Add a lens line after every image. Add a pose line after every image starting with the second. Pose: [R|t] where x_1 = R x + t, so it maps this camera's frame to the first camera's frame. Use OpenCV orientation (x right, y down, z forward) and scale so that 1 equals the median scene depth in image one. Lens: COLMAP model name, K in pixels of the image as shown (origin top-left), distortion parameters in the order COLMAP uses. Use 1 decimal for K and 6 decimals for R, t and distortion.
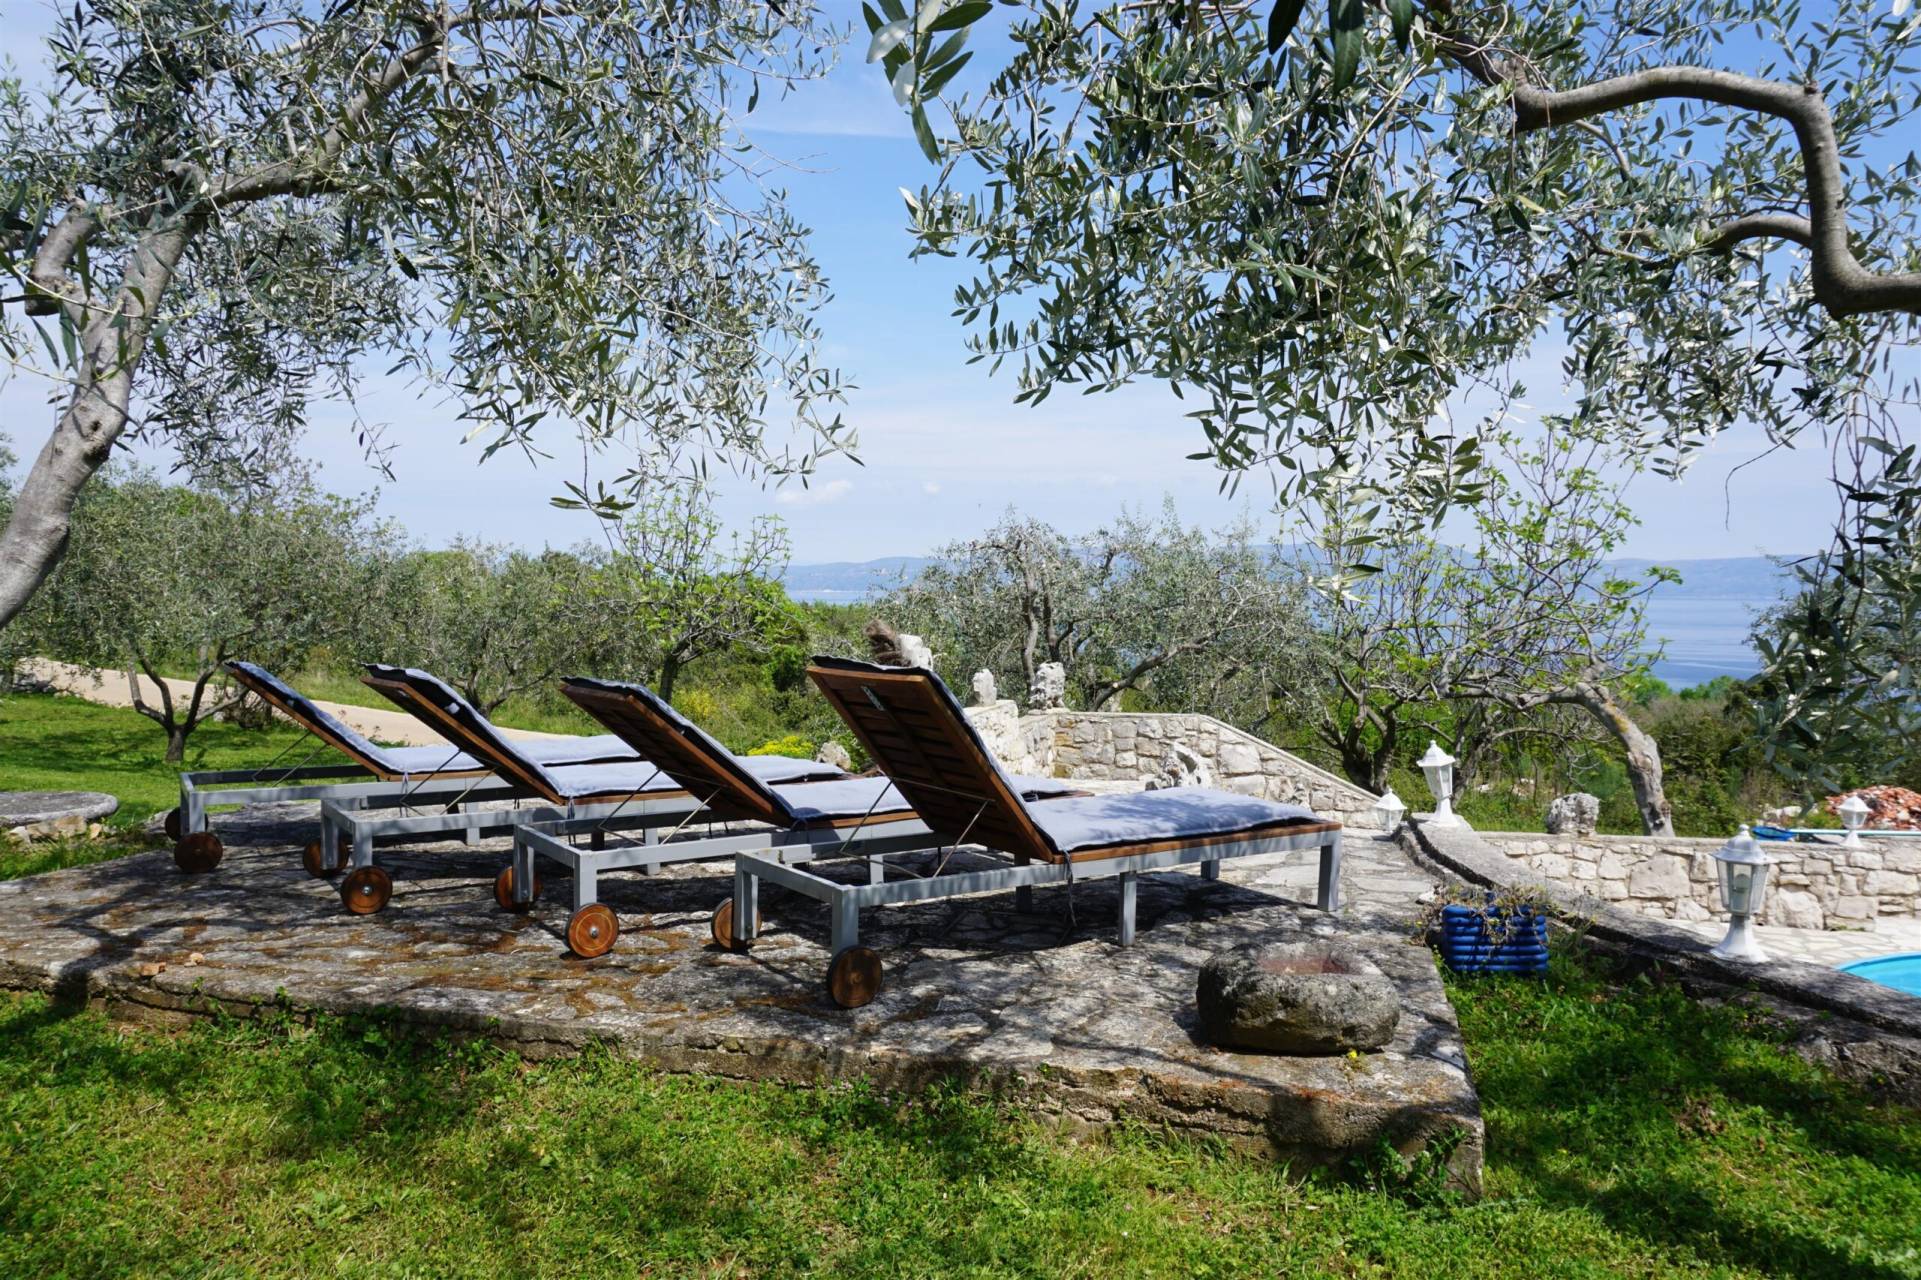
lens RADIAL K [[1272.7, 0, 951.8], [0, 1272.7, 642.3], [0, 0, 1]] dist [-0.041289, 0.027723]
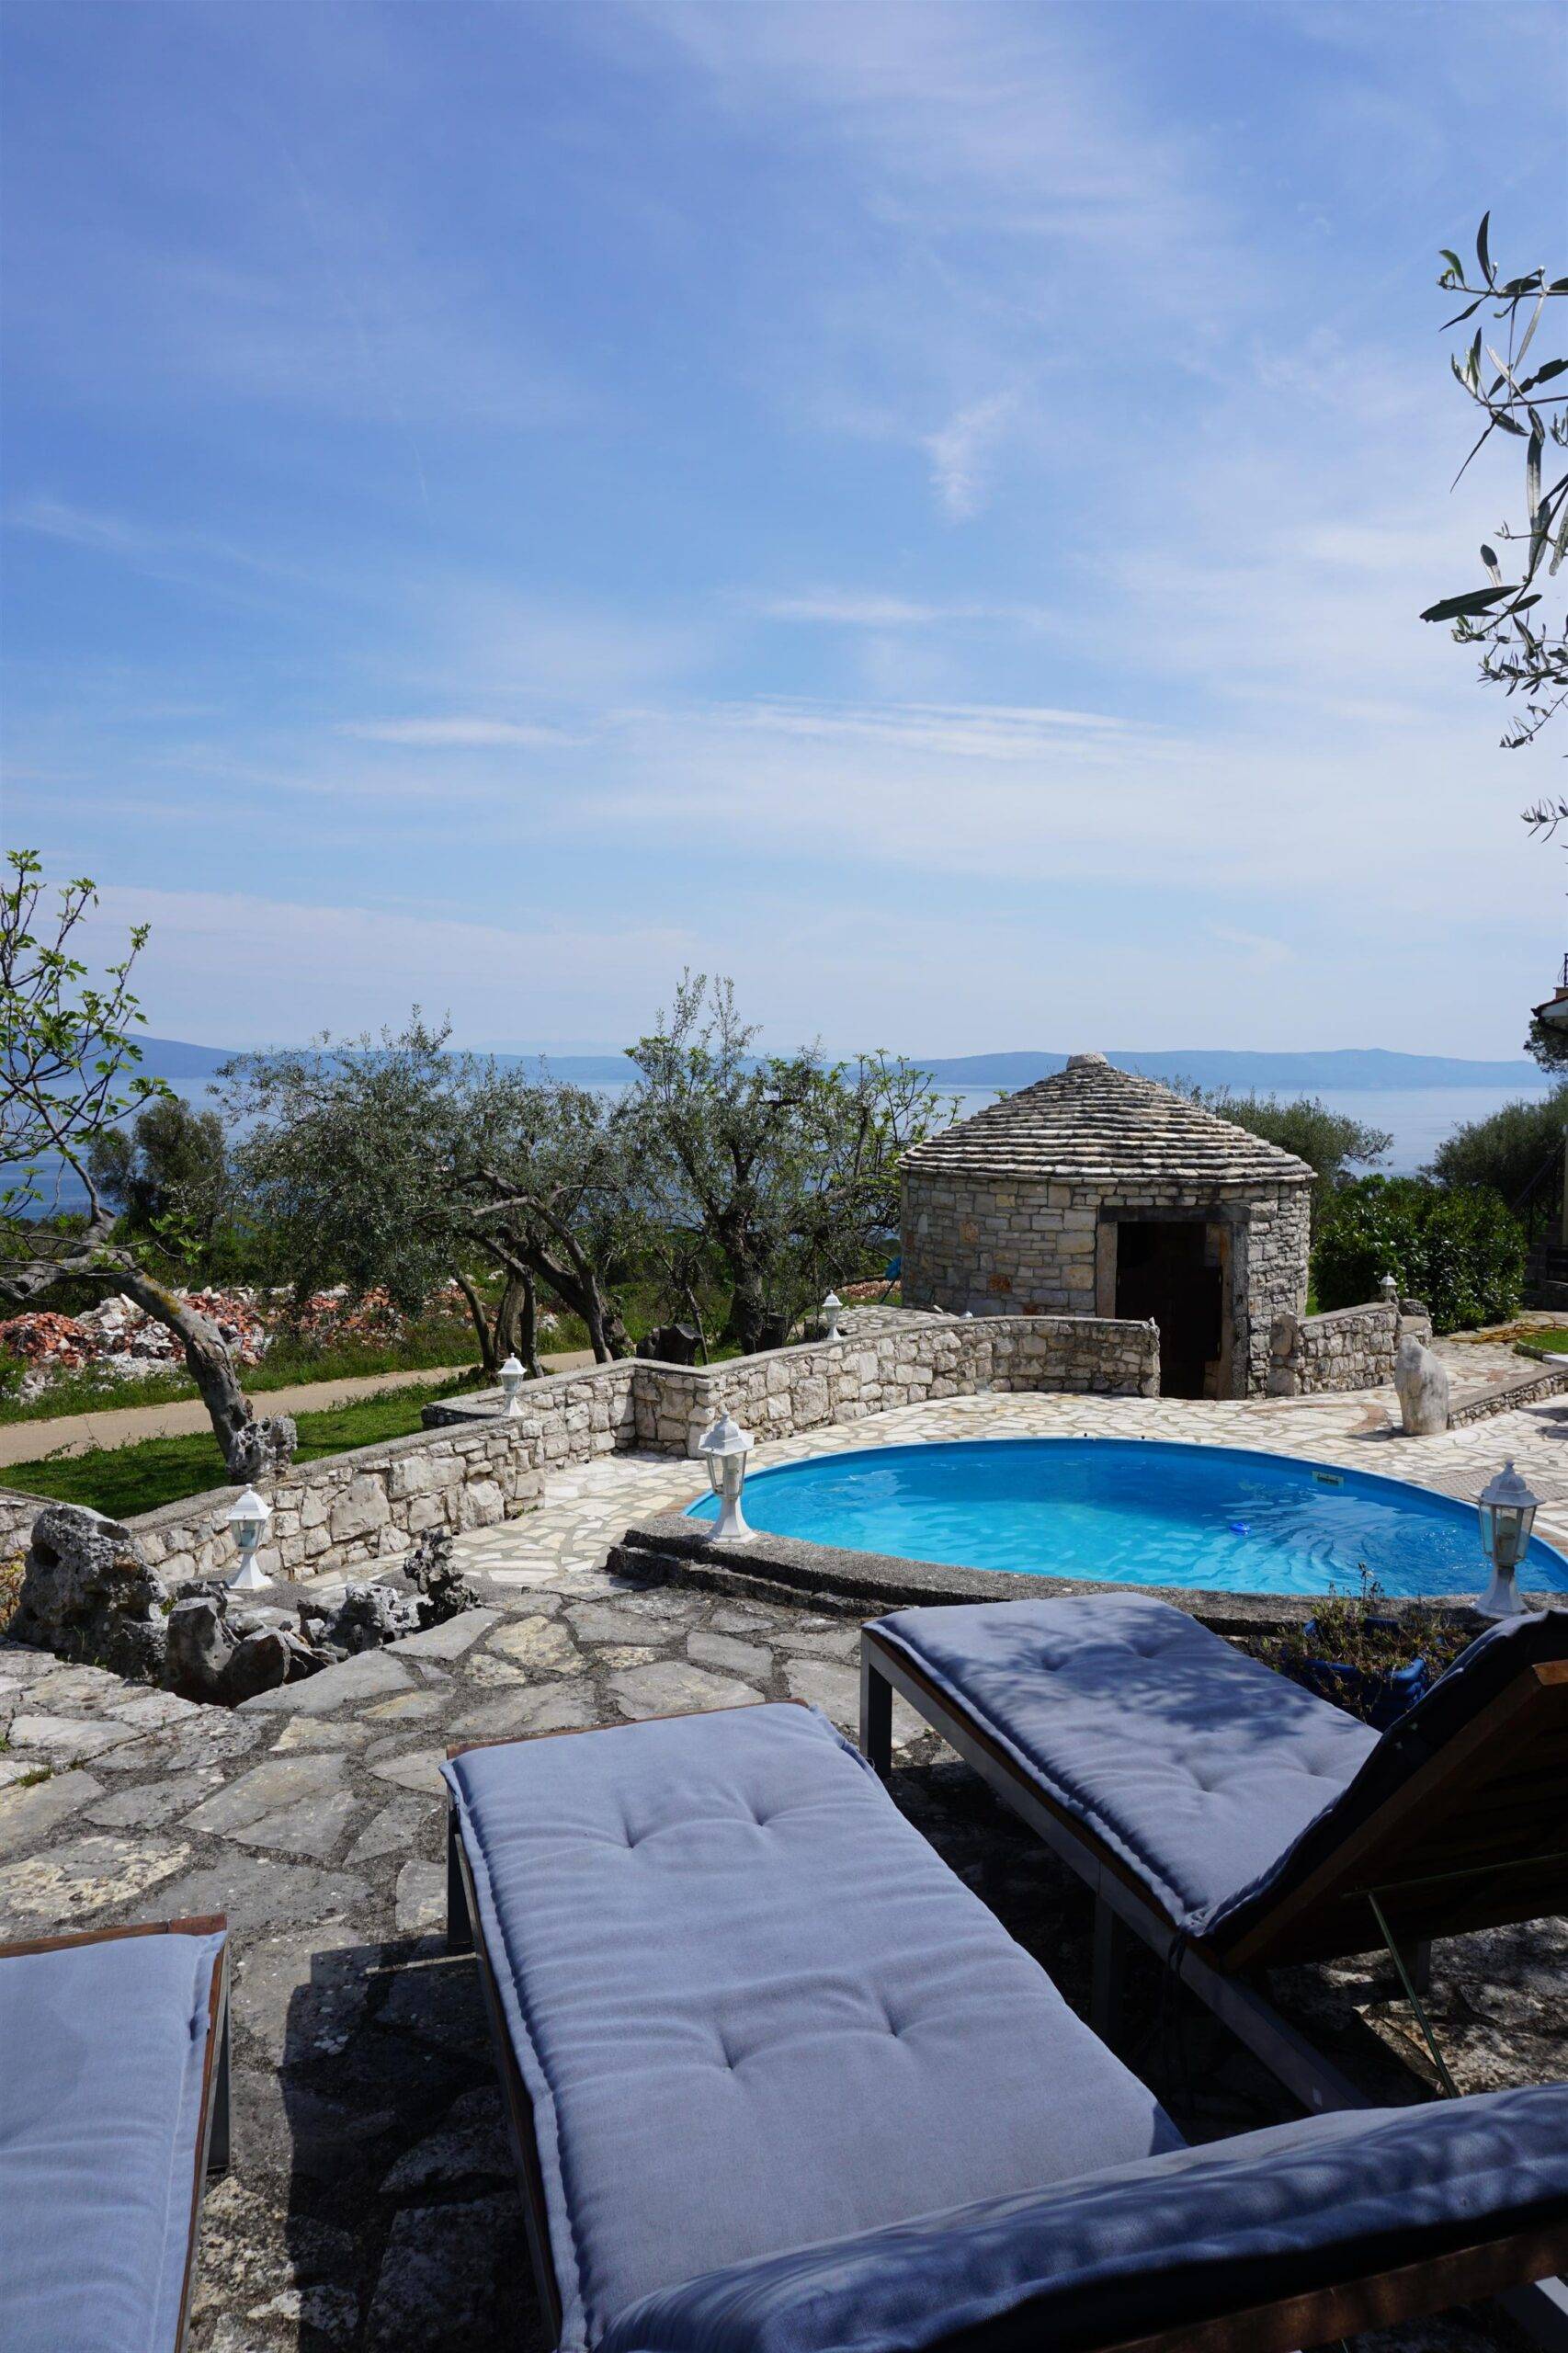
lens RADIAL K [[1558.9, 0, 780.6], [0, 1558.9, 1179.2], [0, 0, 1]] dist [-0.041289, 0.027723]
pose [[0.332365, -0.062135, 0.941102, -0.210962], [0.032733, 0.997986, 0.054331, -0.049756], [-0.942583, 0.012747, 0.333730, 0.454736]]
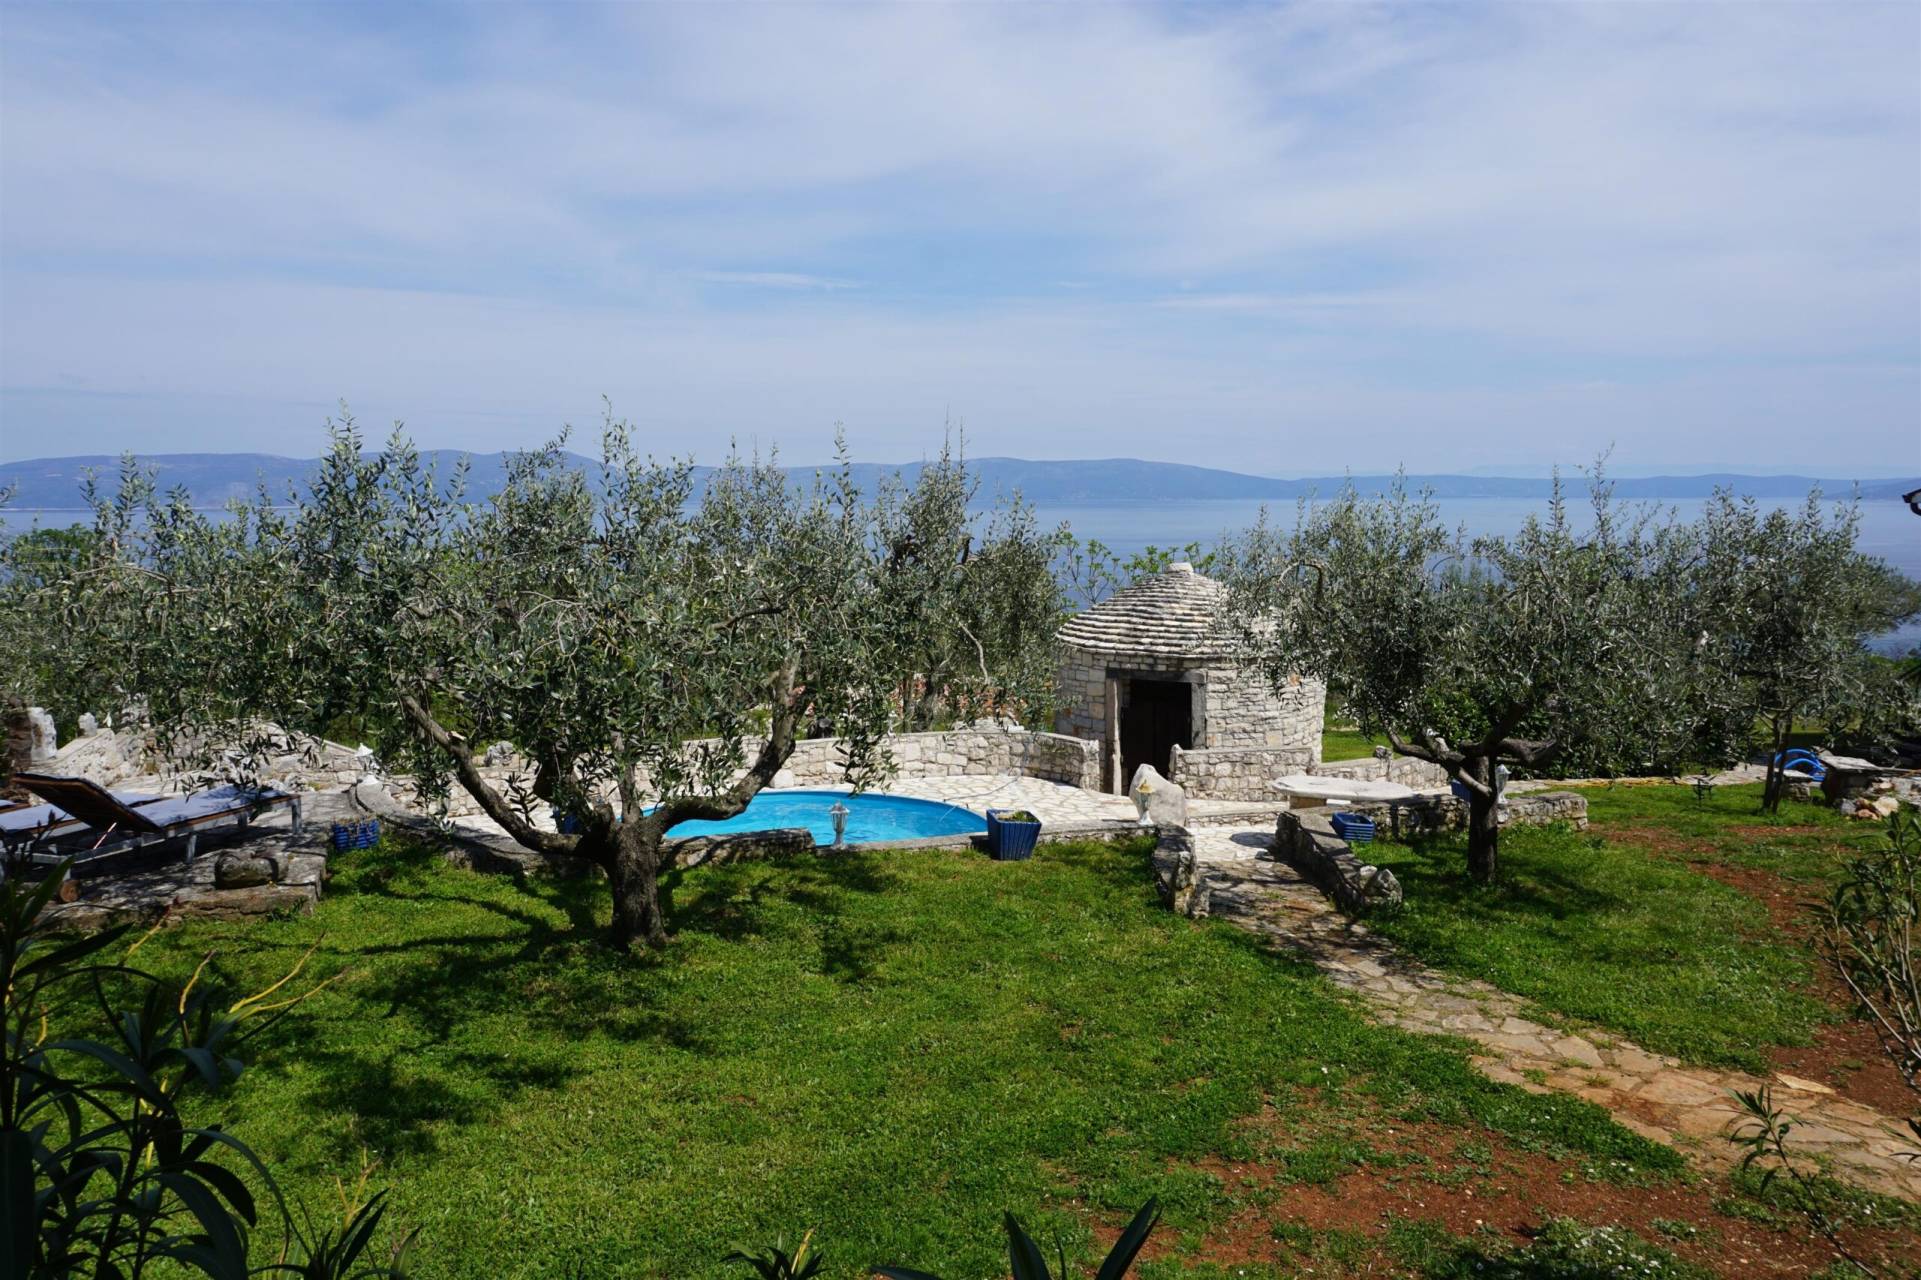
lens RADIAL K [[1272.7, 0, 956.9], [0, 1272.7, 646.5], [0, 0, 1]] dist [-0.041289, 0.027723]
pose [[0.788884, -0.077256, 0.609667, -0.056640], [0.031866, 0.995874, 0.084962, -0.137860], [-0.613716, -0.047598, 0.788091, -0.741564]]
